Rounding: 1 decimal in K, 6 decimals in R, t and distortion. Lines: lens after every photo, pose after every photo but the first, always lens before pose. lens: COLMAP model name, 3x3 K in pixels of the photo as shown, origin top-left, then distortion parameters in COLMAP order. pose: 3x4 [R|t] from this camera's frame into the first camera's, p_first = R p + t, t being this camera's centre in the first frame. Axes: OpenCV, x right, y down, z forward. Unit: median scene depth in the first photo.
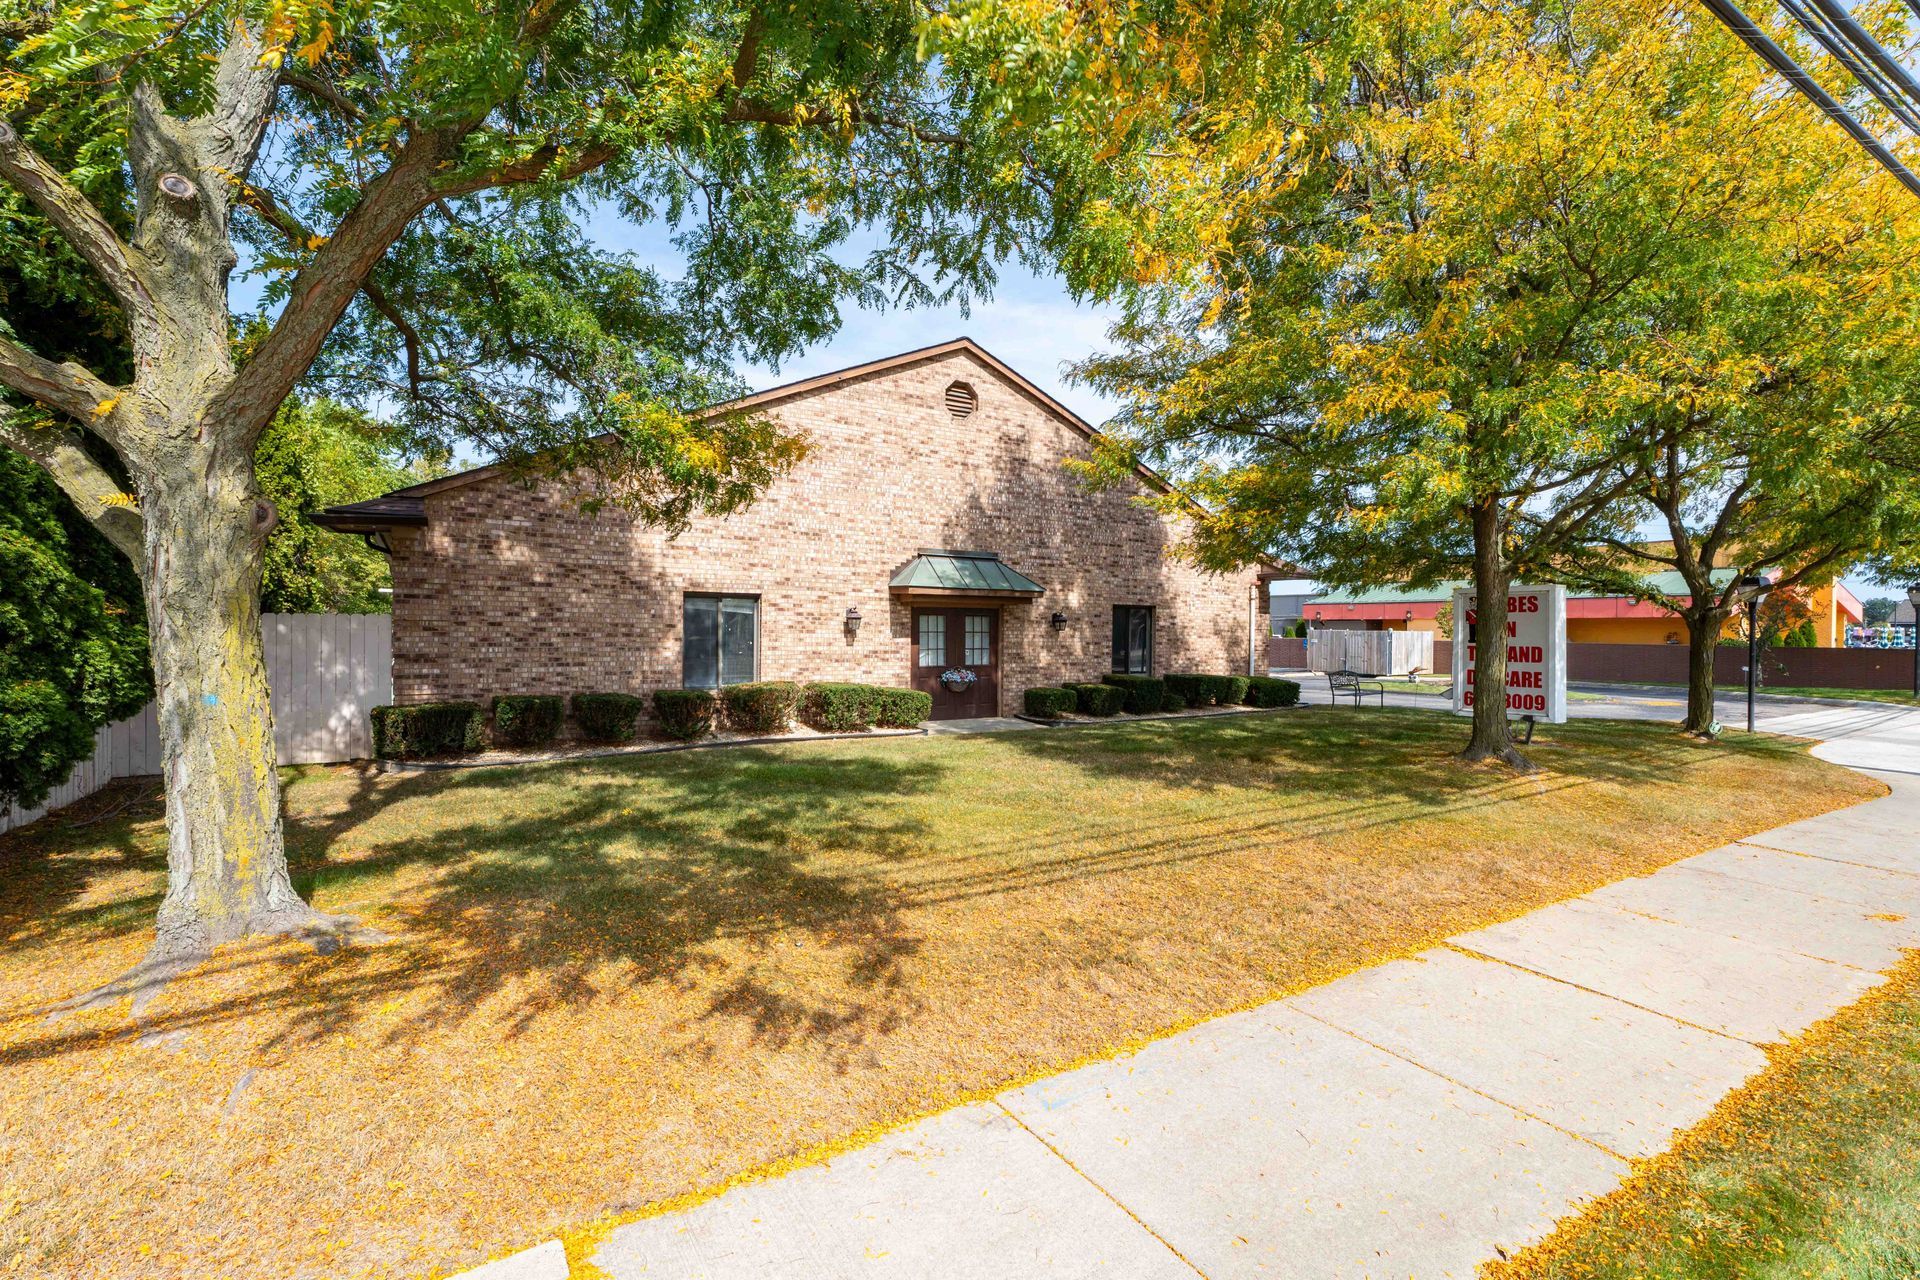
lens RADIAL K [[851.4, 0, 959.3], [0, 851.4, 639.0], [0, 0, 1]] dist [-0.001017, 0.001187]
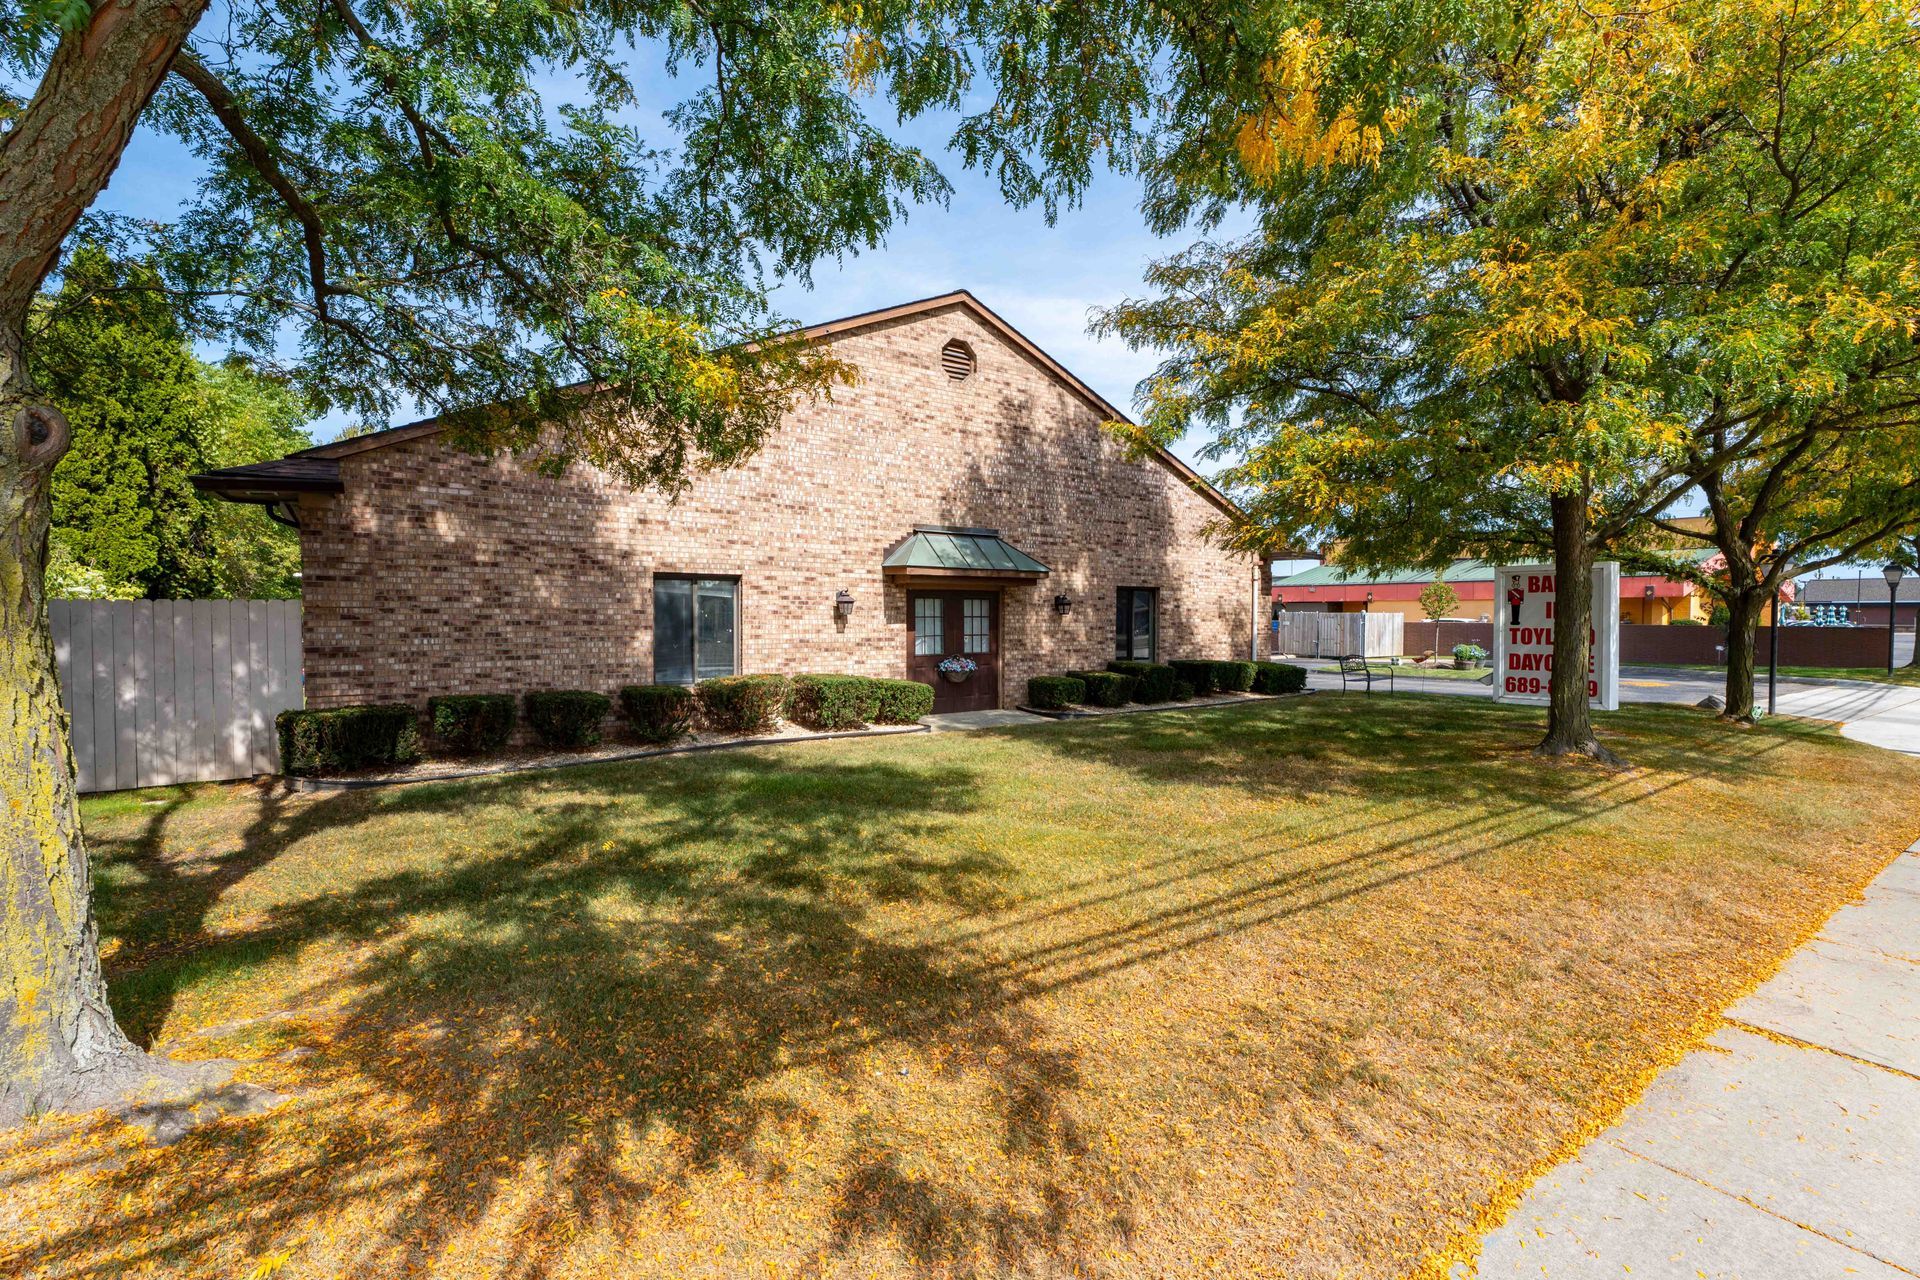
lens RADIAL K [[851.4, 0, 959.4], [0, 851.4, 634.0], [0, 0, 1]] dist [-0.001017, 0.001187]
pose [[0.998110, -0.007562, 0.060985, -0.067217], [0.006784, 0.999893, 0.012948, -0.001761], [-0.061077, -0.012509, 0.998055, 0.114833]]
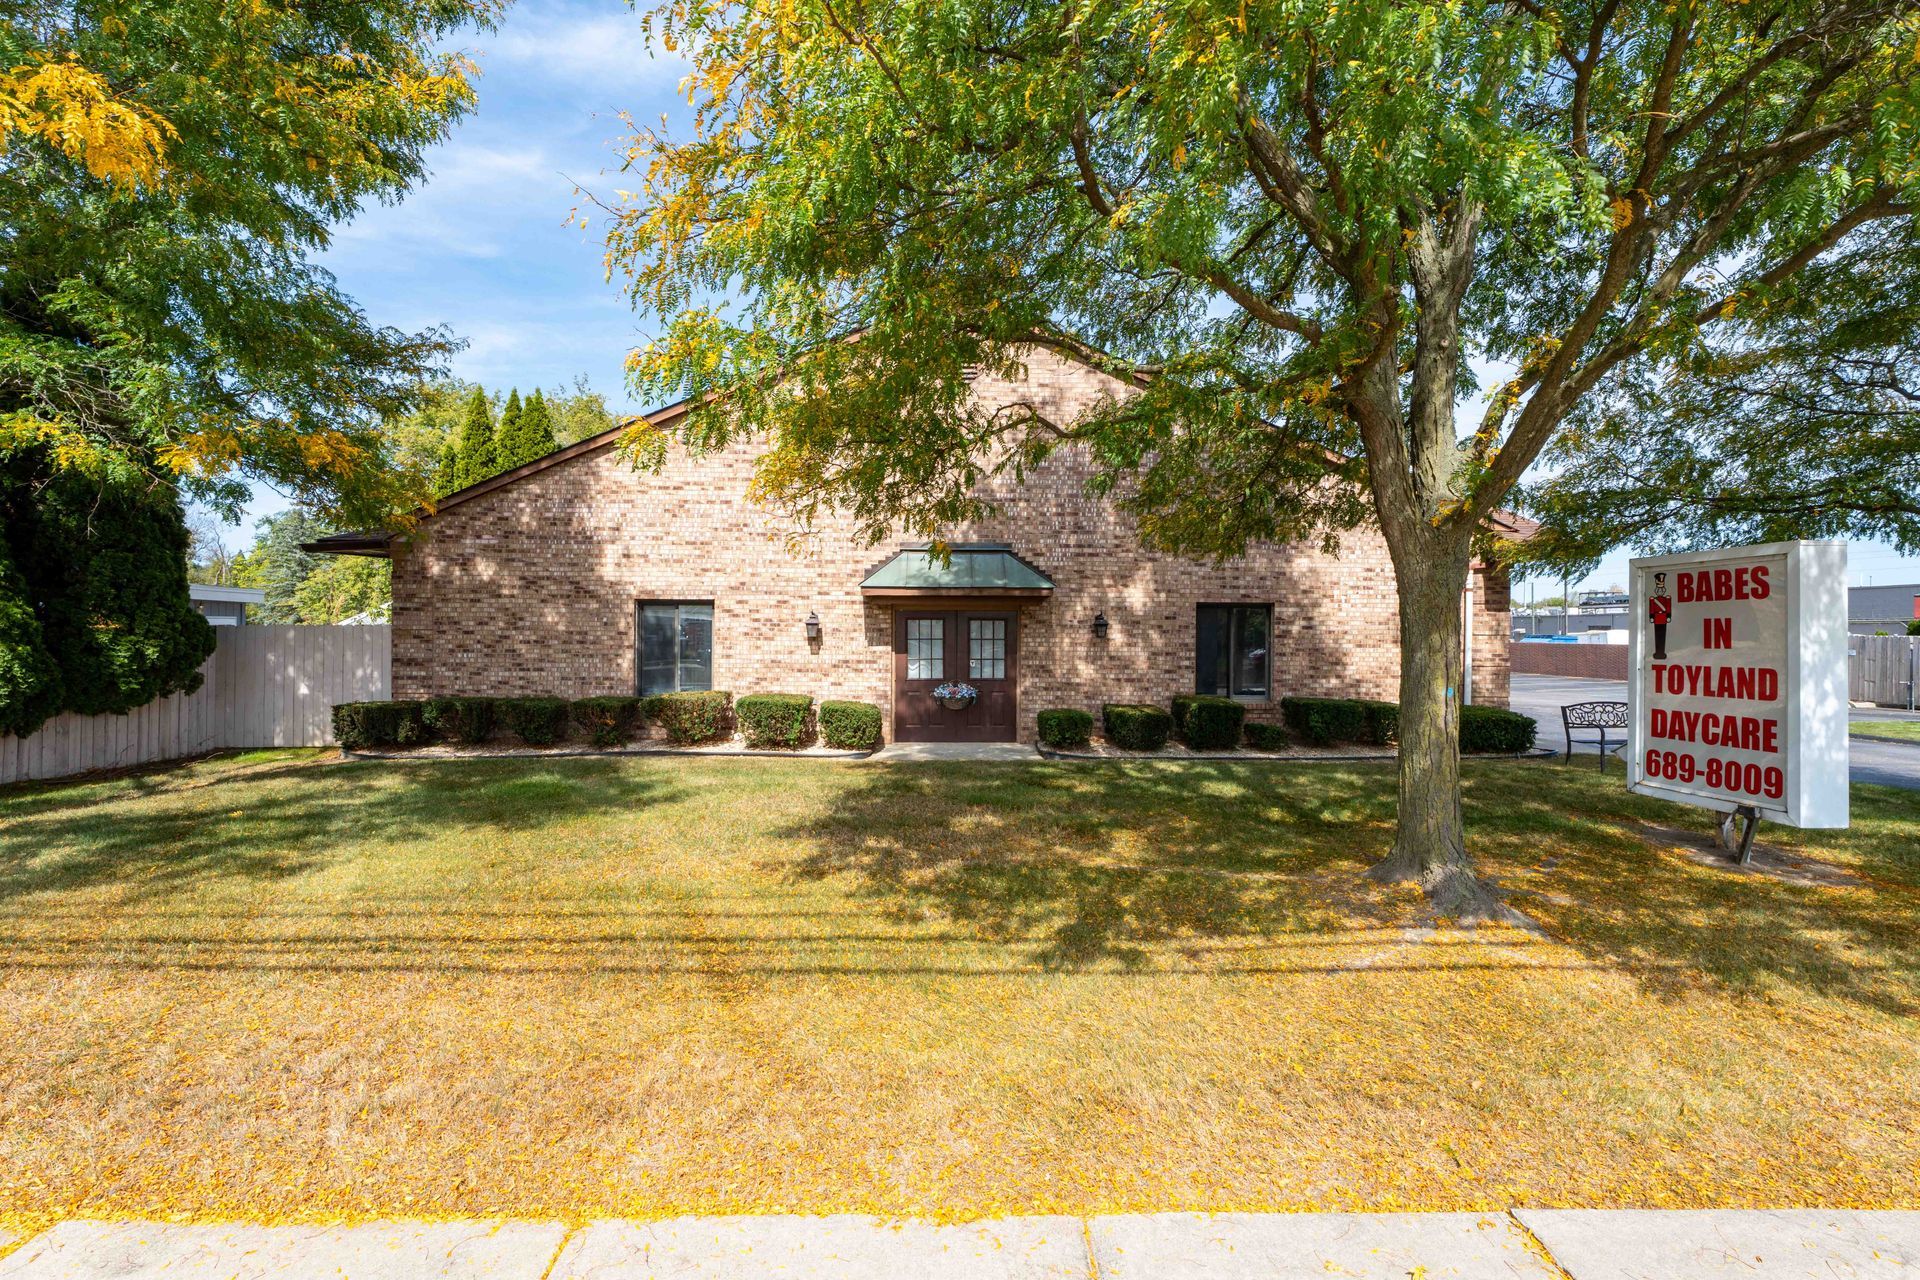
lens RADIAL K [[851.4, 0, 960.4], [0, 851.4, 637.2], [0, 0, 1]] dist [-0.001017, 0.001187]
pose [[0.858251, -0.001748, -0.513227, 0.539760], [-0.003365, 0.999954, -0.009033, -0.003096], [0.513219, 0.009480, 0.858205, 0.341905]]
